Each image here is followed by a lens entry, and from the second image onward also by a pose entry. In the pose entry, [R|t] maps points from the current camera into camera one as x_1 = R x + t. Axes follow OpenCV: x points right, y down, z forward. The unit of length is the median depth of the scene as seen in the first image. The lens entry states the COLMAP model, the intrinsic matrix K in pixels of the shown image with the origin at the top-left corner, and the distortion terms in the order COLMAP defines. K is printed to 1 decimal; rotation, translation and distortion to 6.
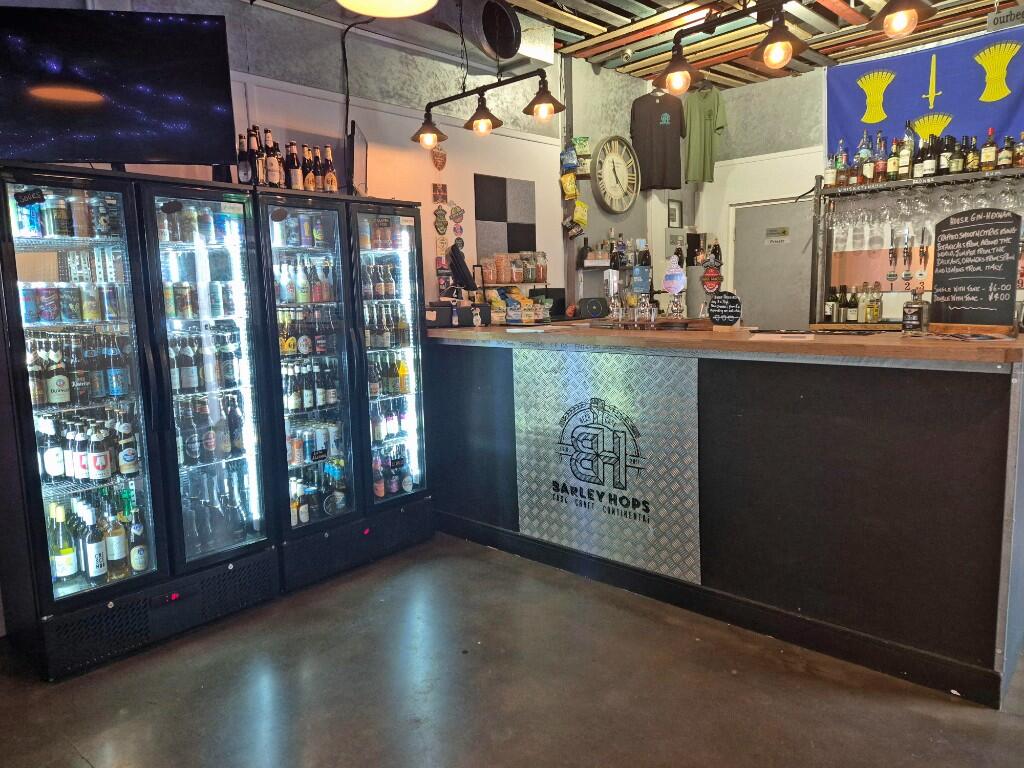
lens RADIAL K [[693.0, 0, 512.0], [0, 693.0, 384.0], [0, 0, 1]] dist [0.103143, -0.085691]
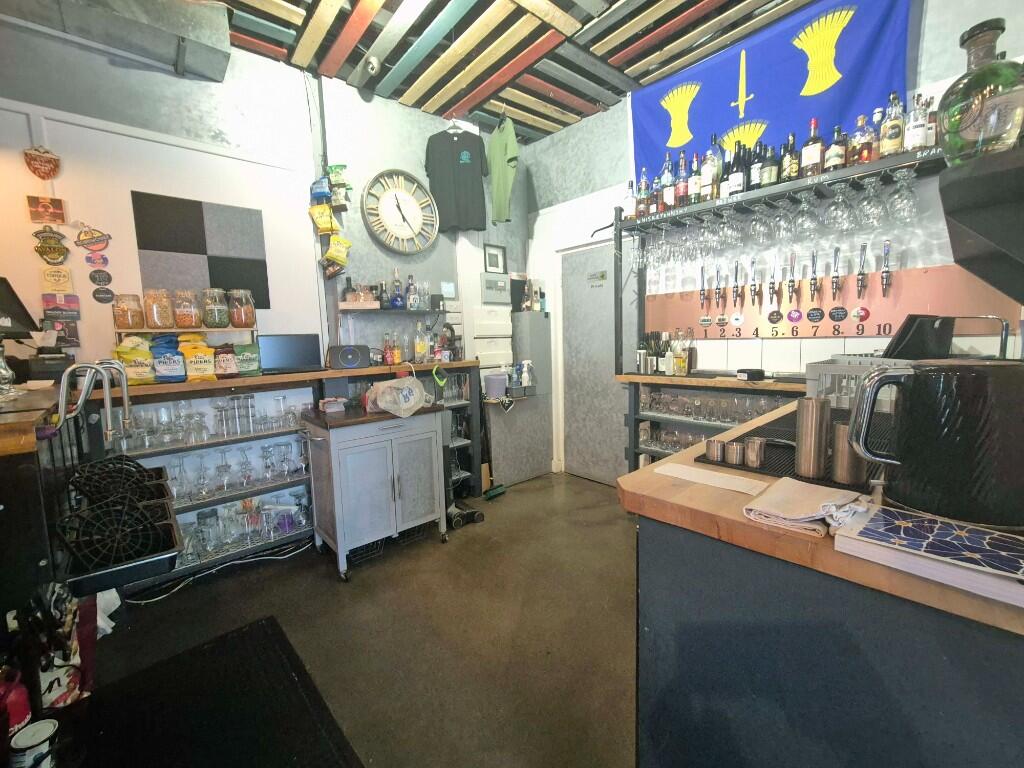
lens RADIAL K [[413.1, 0, 511.2], [0, 413.1, 379.9], [0, 0, 1]] dist [-0.001211, 0.000368]
pose [[0.996305, 0.005480, -0.085707, 0.358013], [-0.007782, 0.999617, -0.026544, -0.068352], [0.085528, 0.027113, 0.995967, 0.501964]]
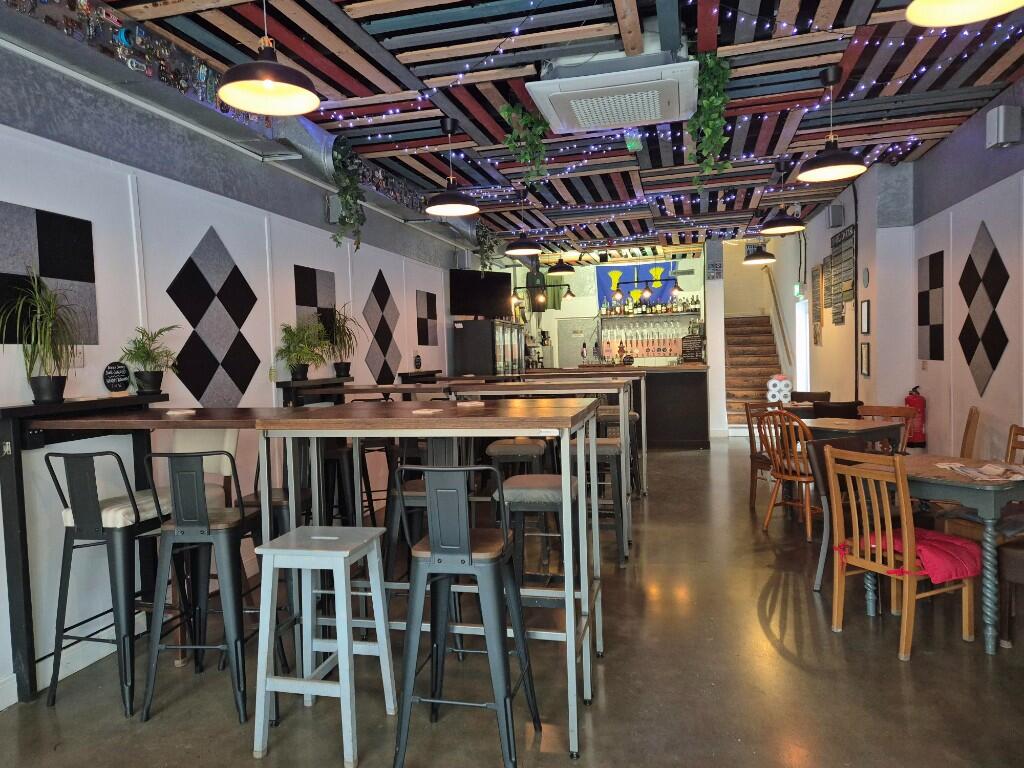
lens RADIAL K [[693.0, 0, 512.0], [0, 693.0, 384.0], [0, 0, 1]] dist [0.103143, -0.085691]
pose [[0.865970, -0.023894, 0.499526, -1.048163], [0.077580, 0.993184, -0.086985, 0.142802], [-0.494043, 0.114080, 0.861921, -0.893926]]
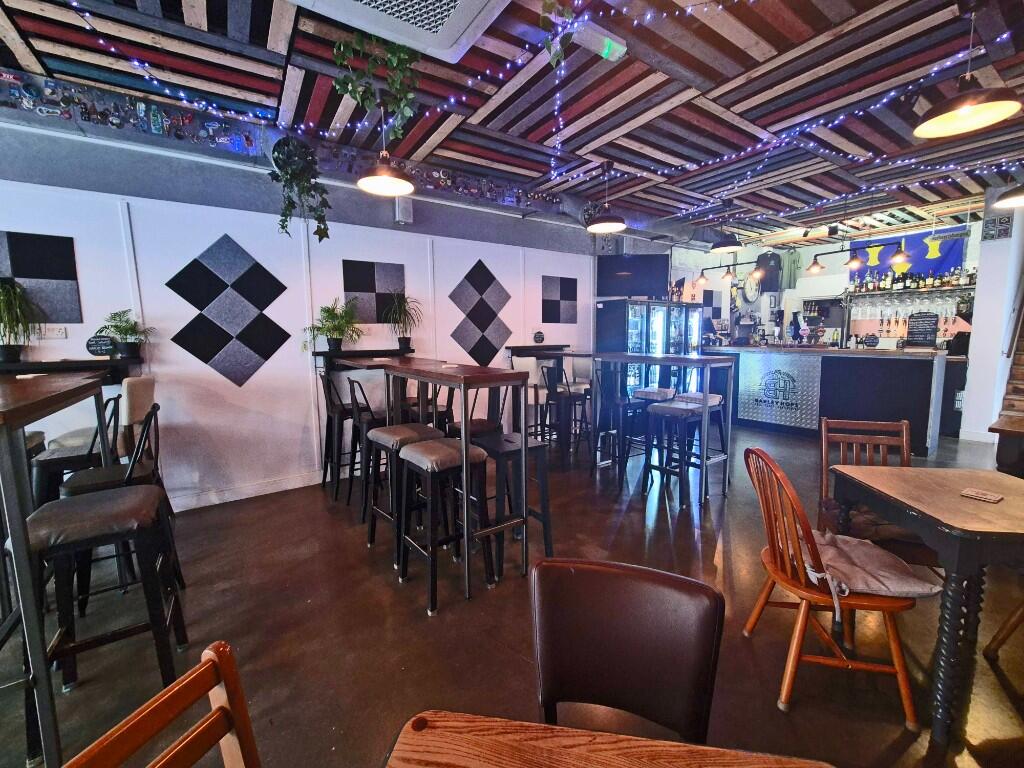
lens RADIAL K [[413.1, 0, 511.2], [0, 413.1, 379.9], [0, 0, 1]] dist [-0.001211, 0.000368]
pose [[0.978442, 0.037406, -0.203107, -0.376102], [-0.041527, 0.999008, -0.016067, 0.082489], [0.202305, 0.024155, 0.979025, -0.576316]]
